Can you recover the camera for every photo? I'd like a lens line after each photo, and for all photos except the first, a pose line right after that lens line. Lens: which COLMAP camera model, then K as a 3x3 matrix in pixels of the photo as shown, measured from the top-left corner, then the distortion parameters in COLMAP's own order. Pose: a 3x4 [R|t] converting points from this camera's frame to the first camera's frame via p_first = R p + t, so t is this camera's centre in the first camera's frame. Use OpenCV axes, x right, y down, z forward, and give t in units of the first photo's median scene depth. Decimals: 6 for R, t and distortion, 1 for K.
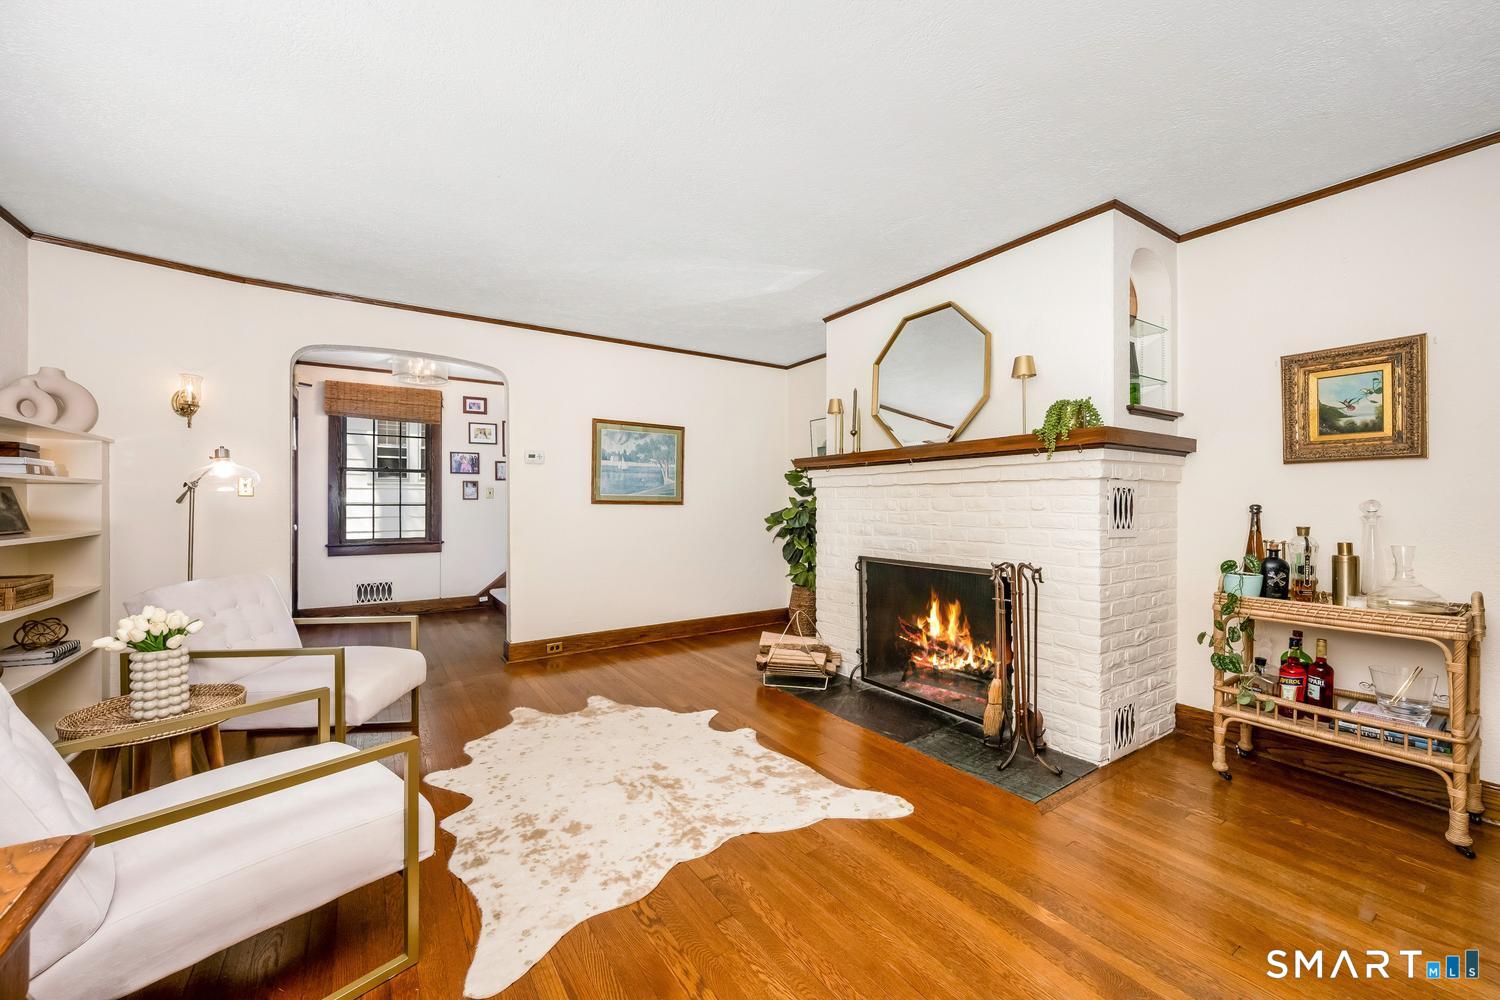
lens RADIAL K [[581.7, 0, 750.8], [0, 581.7, 503.0], [0, 0, 1]] dist [0.004308, 0.000409]
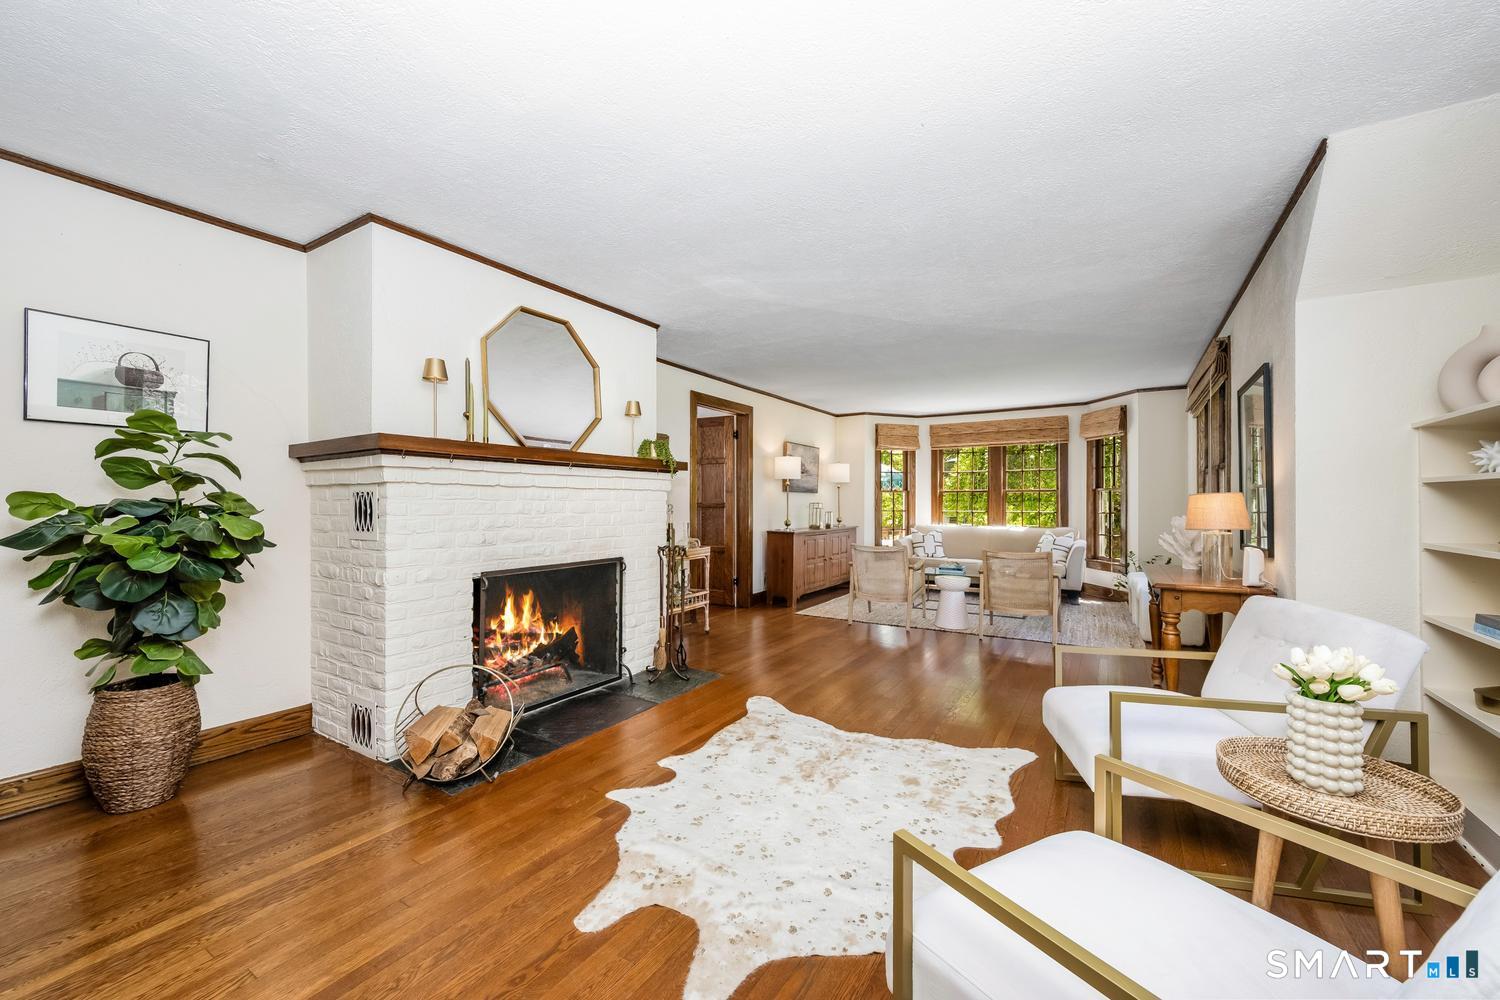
lens RADIAL K [[581.7, 0, 753.2], [0, 581.7, 497.7], [0, 0, 1]] dist [0.004308, 0.000409]
pose [[-0.414237, 0.011588, 0.910095, -0.983764], [0.001328, 0.999926, -0.012127, -0.002197], [-0.910168, -0.003815, -0.414221, 1.401647]]
